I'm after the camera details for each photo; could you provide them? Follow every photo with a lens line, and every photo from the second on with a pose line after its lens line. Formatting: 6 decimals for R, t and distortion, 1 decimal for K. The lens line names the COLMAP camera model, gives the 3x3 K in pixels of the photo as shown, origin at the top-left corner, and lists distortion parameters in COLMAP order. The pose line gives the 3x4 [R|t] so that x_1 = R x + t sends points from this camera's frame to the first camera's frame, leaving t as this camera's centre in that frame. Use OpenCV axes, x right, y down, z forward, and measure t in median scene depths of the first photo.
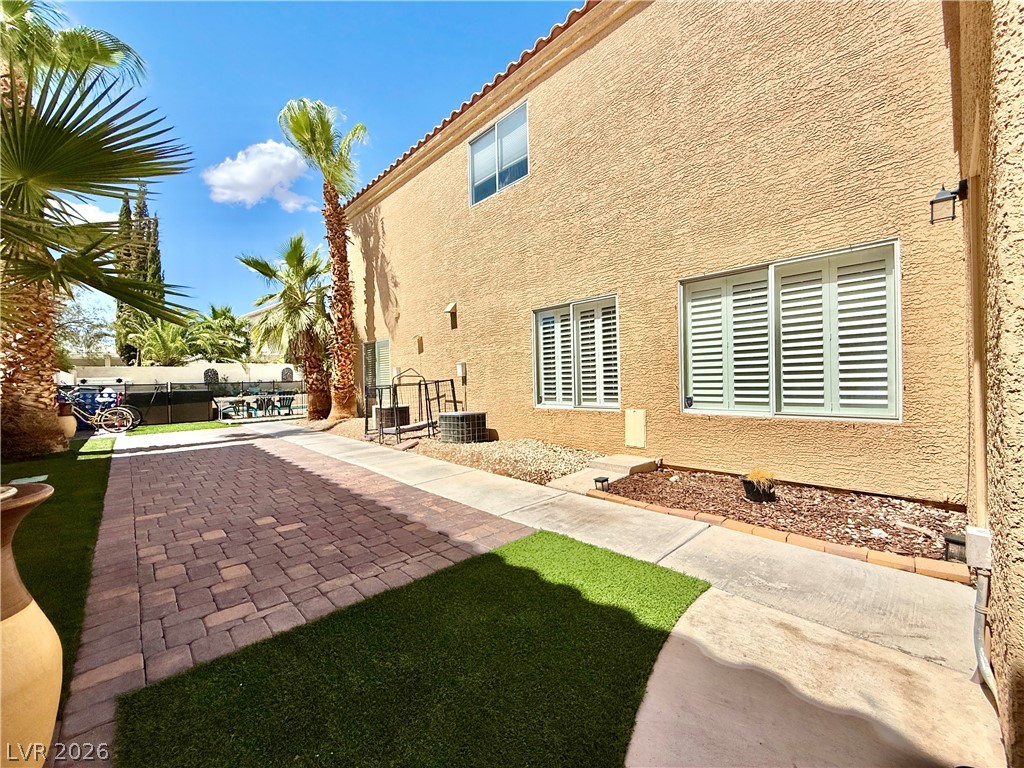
lens RADIAL K [[406.3, 0, 507.7], [0, 406.3, 381.5], [0, 0, 1]] dist [-0.000972, 0.000250]
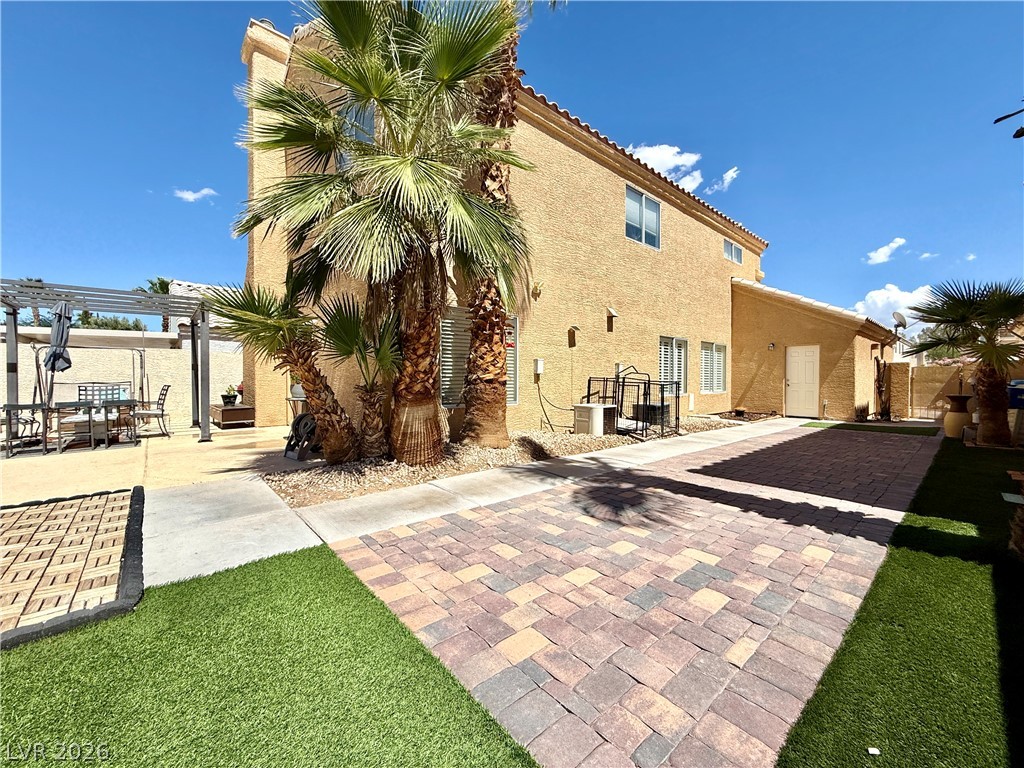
lens RADIAL K [[406.3, 0, 507.7], [0, 406.3, 381.5], [0, 0, 1]] dist [-0.000972, 0.000250]
pose [[0.036470, 0.012970, 0.999251, -1.249687], [-0.000623, 0.999916, -0.012955, 0.021108], [-0.999335, -0.000150, 0.036475, 1.239280]]
